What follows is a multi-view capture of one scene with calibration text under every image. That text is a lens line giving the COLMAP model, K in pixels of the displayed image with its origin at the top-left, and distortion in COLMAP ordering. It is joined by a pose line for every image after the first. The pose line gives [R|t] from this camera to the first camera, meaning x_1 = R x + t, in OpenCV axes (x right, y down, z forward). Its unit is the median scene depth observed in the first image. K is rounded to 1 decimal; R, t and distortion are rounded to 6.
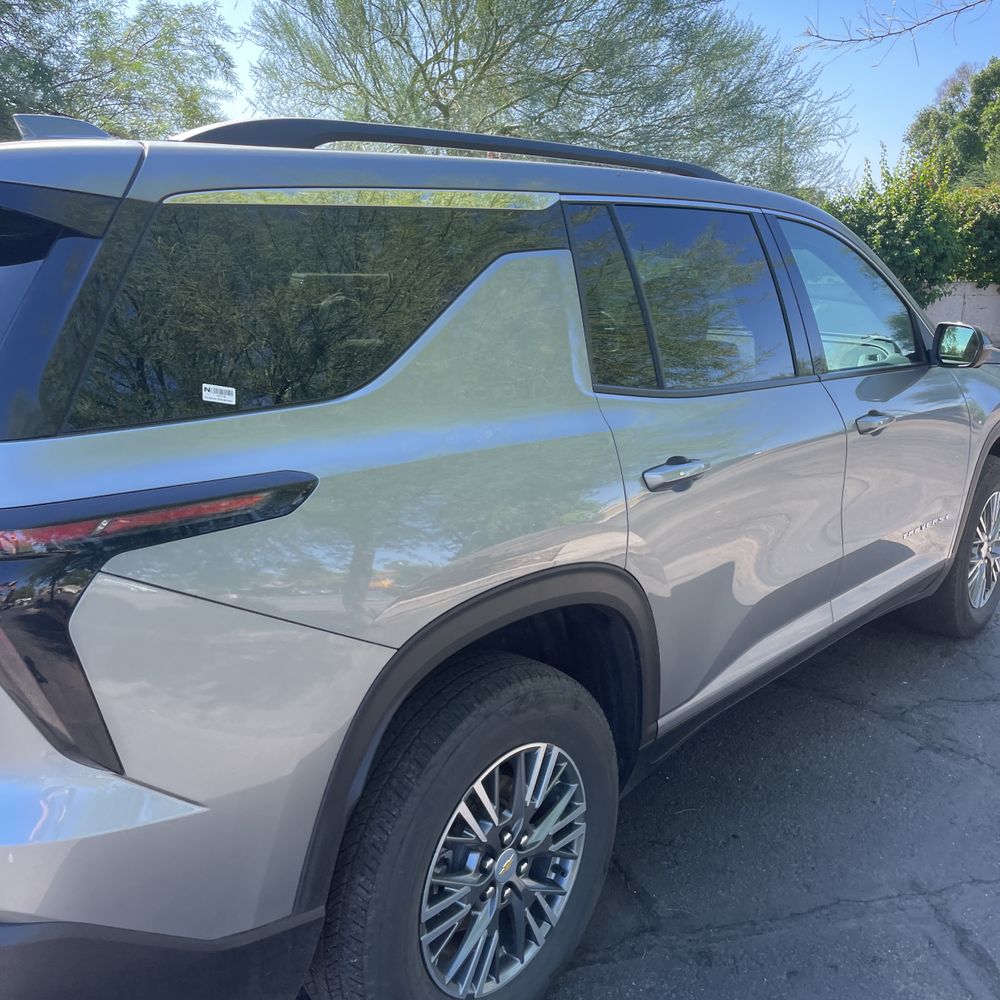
lens RADIAL K [[988.0, 0, 476.8], [0, 988.0, 500.4], [0, 0, 1]] dist [0.089656, -0.121032]
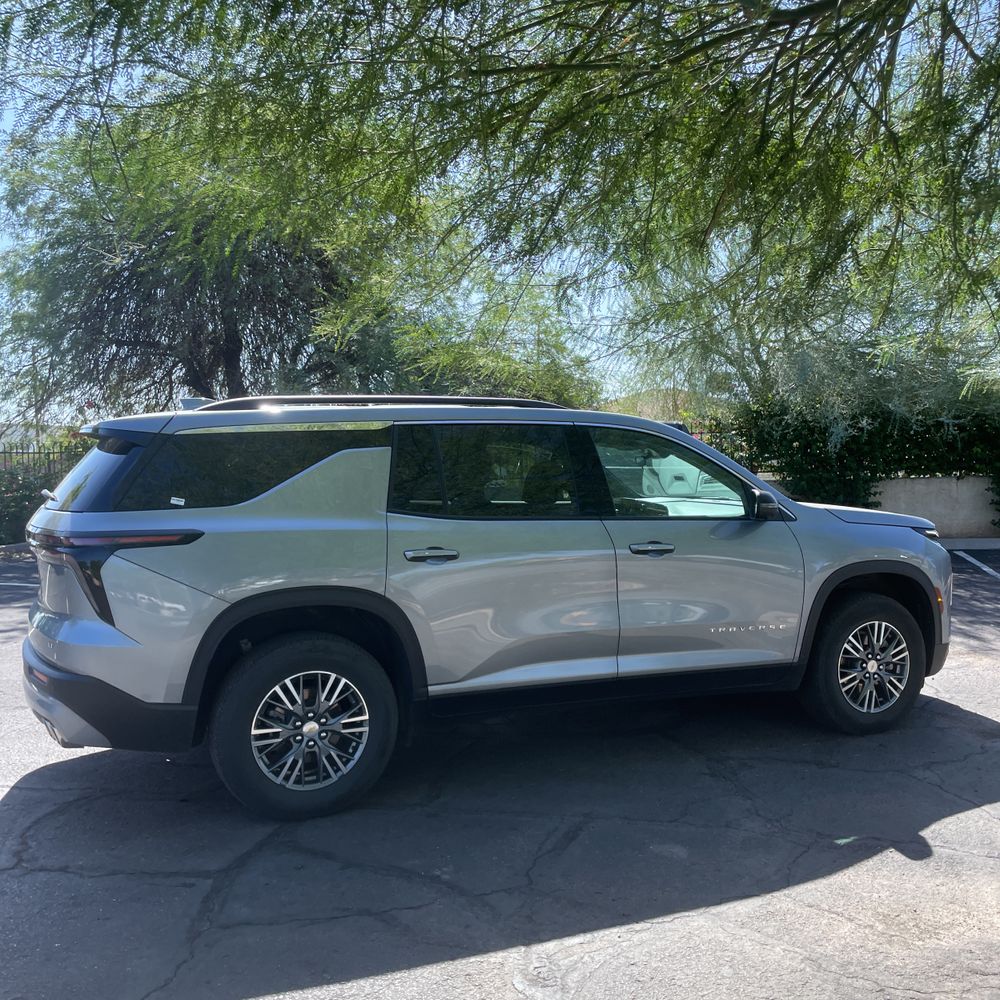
lens RADIAL K [[988.0, 0, 476.8], [0, 988.0, 500.4], [0, 0, 1]] dist [0.089656, -0.121032]
pose [[0.909507, 0.003662, -0.415673, 1.089428], [-0.083132, 0.981363, -0.173251, 0.198746], [0.407292, 0.192129, 0.892861, -0.743850]]
